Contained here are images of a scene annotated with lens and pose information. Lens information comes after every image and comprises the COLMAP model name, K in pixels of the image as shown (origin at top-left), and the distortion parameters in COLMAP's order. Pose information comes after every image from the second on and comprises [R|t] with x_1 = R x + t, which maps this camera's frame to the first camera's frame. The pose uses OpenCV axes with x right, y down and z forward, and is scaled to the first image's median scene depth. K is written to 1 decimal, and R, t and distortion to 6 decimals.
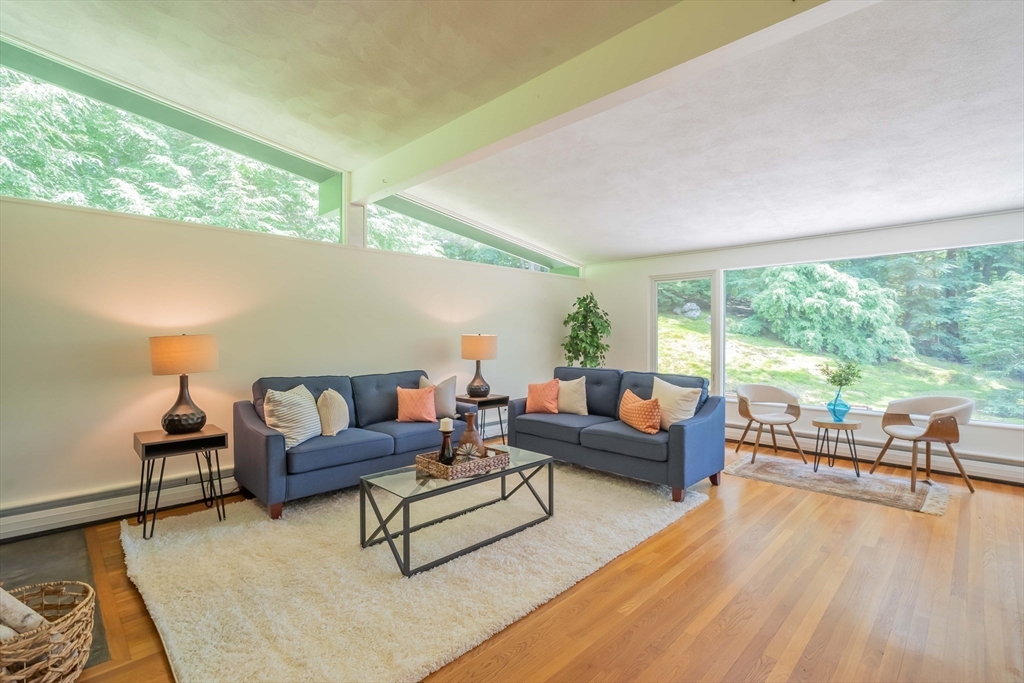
lens RADIAL K [[470.2, 0, 512.0], [0, 470.2, 341.5], [0, 0, 1]] dist [0.000885, 0.000051]
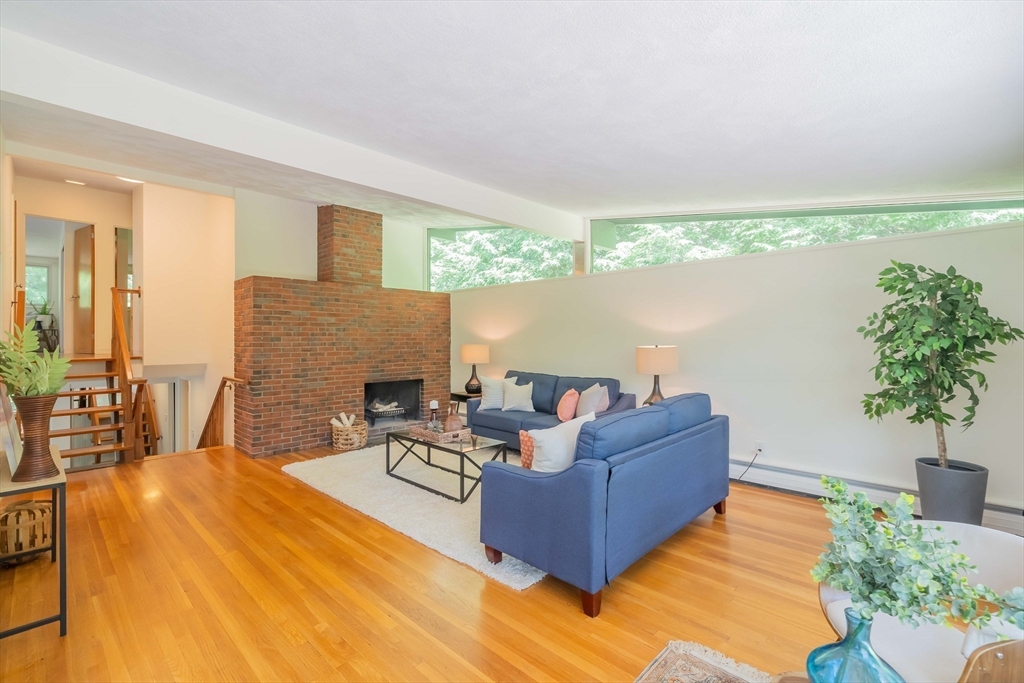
lens RADIAL K [[446.5, 0, 512.0], [0, 446.5, 341.5], [0, 0, 1]] dist [0.001874, 0.000244]
pose [[0.025997, 0.003936, -0.999654, 1.109515], [-0.009359, 0.999949, 0.003694, -0.032767], [0.999618, 0.009260, 0.026032, 1.009843]]
